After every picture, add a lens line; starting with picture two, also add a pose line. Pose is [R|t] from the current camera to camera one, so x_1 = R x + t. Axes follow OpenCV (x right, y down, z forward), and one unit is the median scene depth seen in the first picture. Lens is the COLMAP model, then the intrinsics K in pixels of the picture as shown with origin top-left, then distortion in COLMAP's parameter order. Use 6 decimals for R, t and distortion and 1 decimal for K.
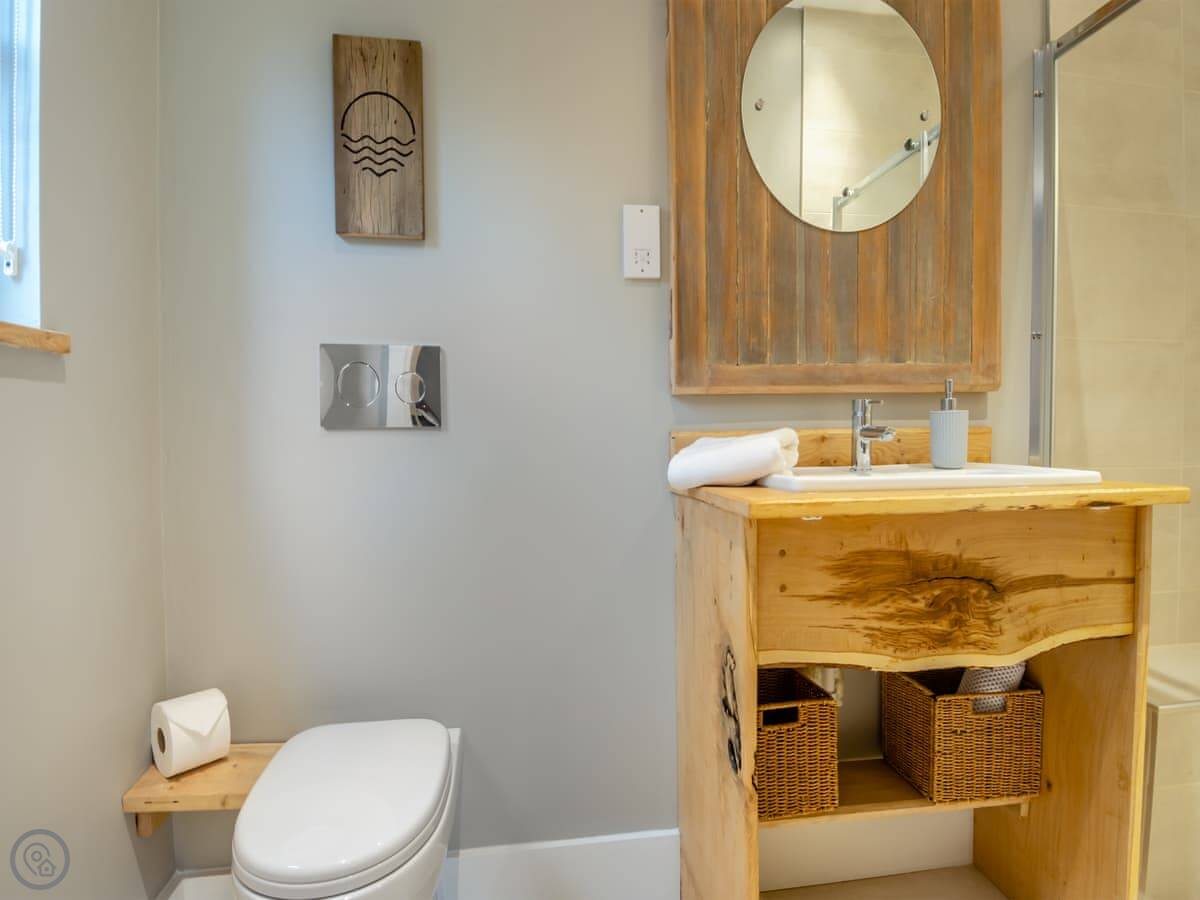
lens RADIAL K [[627.8, 0, 601.3], [0, 627.8, 441.4], [0, 0, 1]] dist [0.018735, -0.000375]
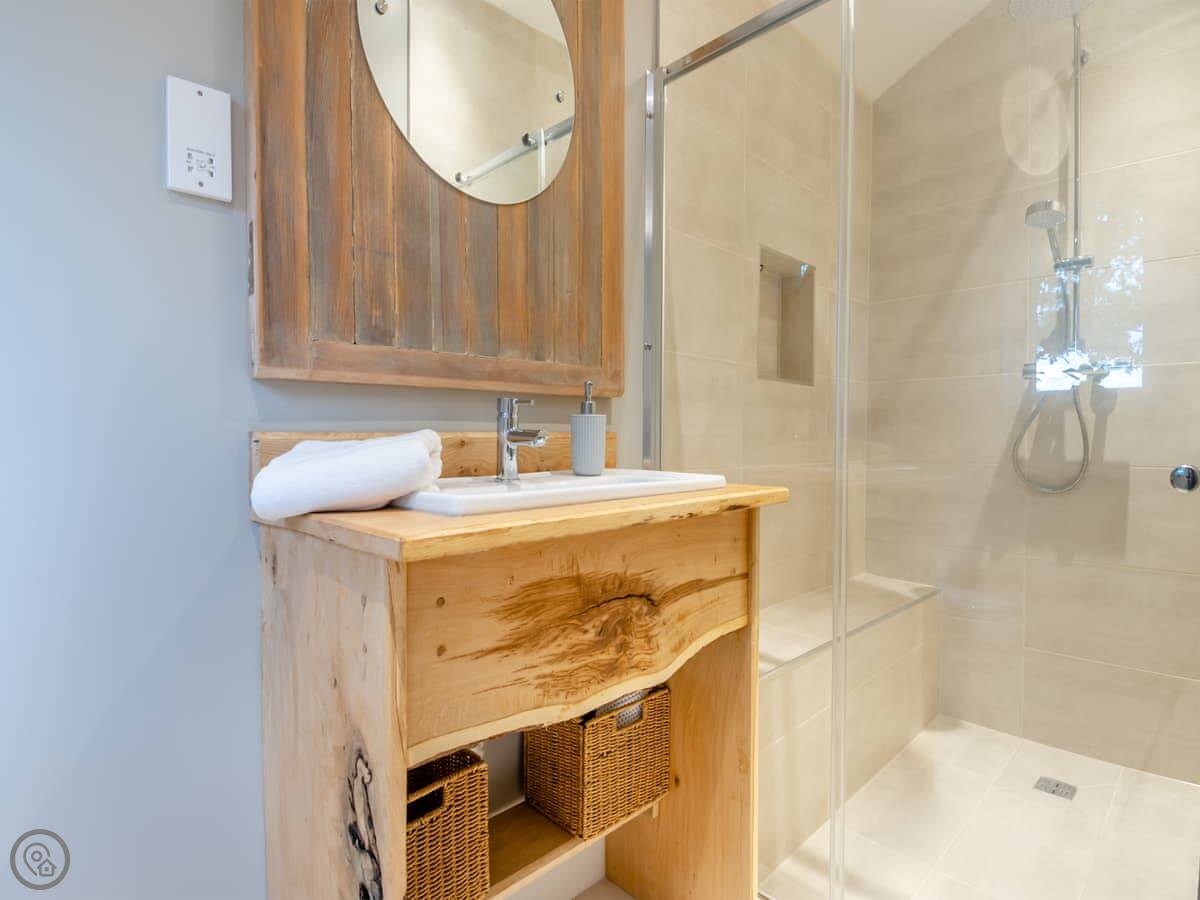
lens RADIAL K [[632.8, 0, 622.7], [0, 632.8, 454.7], [0, 0, 1]] dist [0.043998, -0.050020]
pose [[0.791435, -0.006917, 0.611214, 0.006461], [-0.001804, 0.999905, 0.013652, -0.001332], [-0.611250, -0.011907, 0.791348, 0.230658]]
